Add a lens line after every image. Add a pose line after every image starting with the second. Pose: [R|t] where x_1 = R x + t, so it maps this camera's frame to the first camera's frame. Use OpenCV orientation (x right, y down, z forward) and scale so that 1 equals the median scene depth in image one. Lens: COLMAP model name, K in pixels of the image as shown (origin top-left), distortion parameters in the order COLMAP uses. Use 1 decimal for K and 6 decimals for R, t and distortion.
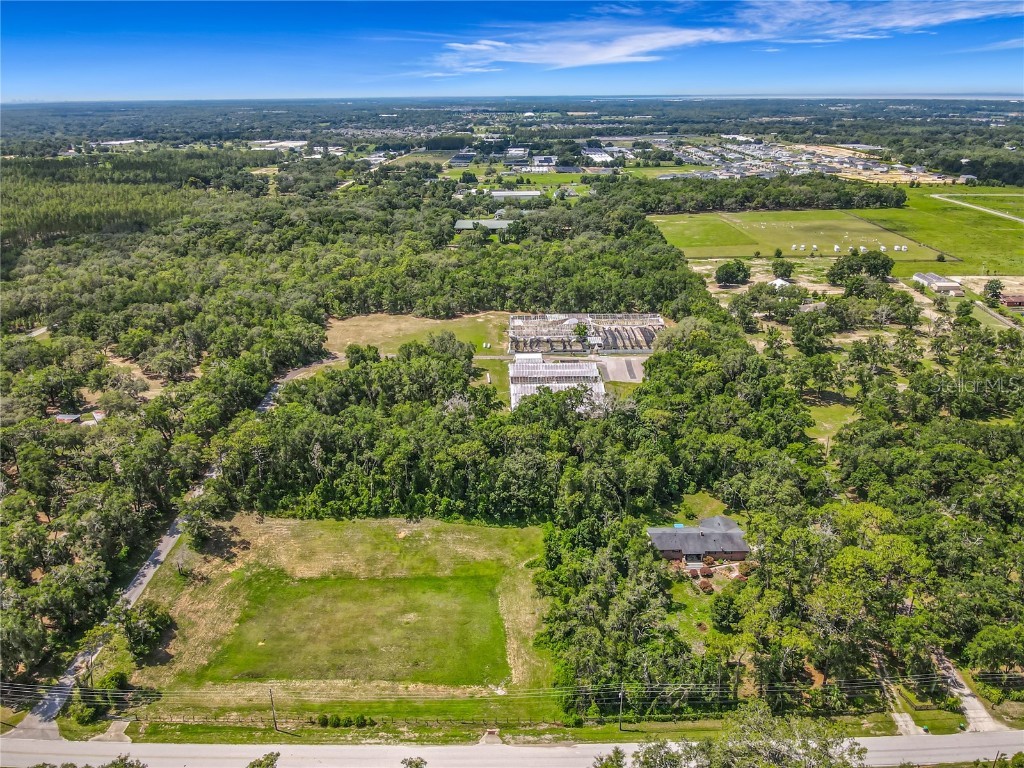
lens RADIAL K [[787.9, 0, 496.0], [0, 787.9, 406.6], [0, 0, 1]] dist [0.014131, 0.016265]
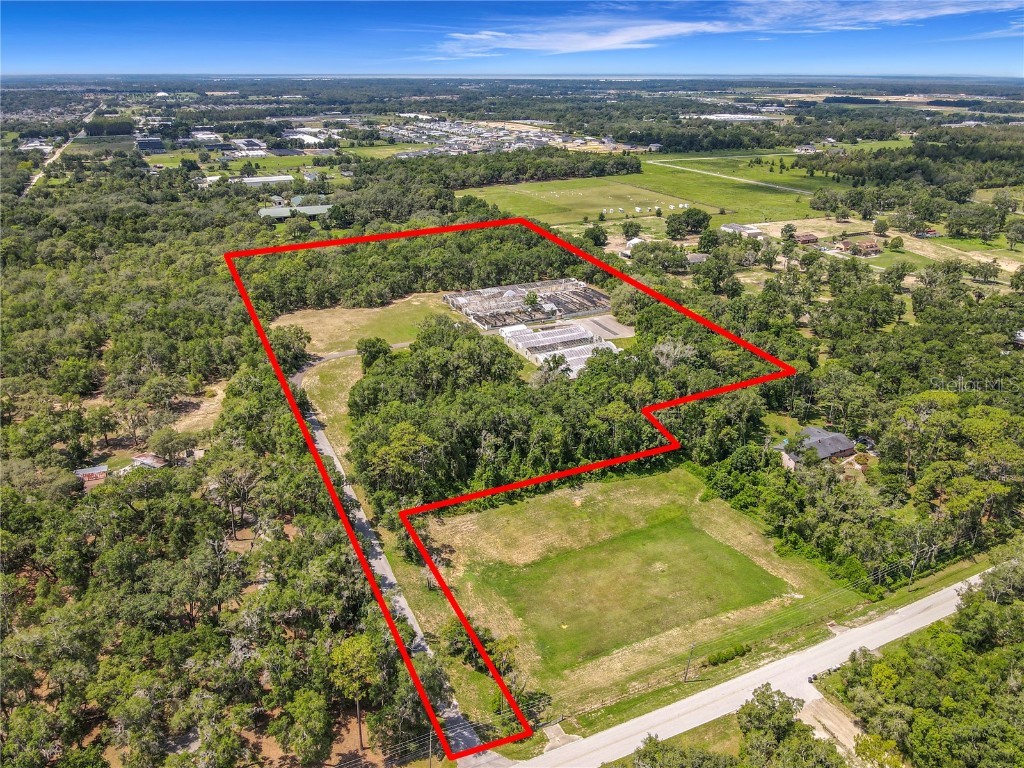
lens RADIAL K [[805.9, 0, 482.0], [0, 805.9, 366.2], [0, 0, 1]] dist [0.007503, 0.139565]
pose [[0.908302, -0.147586, 0.391415, -0.498641], [0.159009, 0.987272, 0.003268, -0.030566], [-0.386915, 0.059270, 0.920208, 0.052290]]
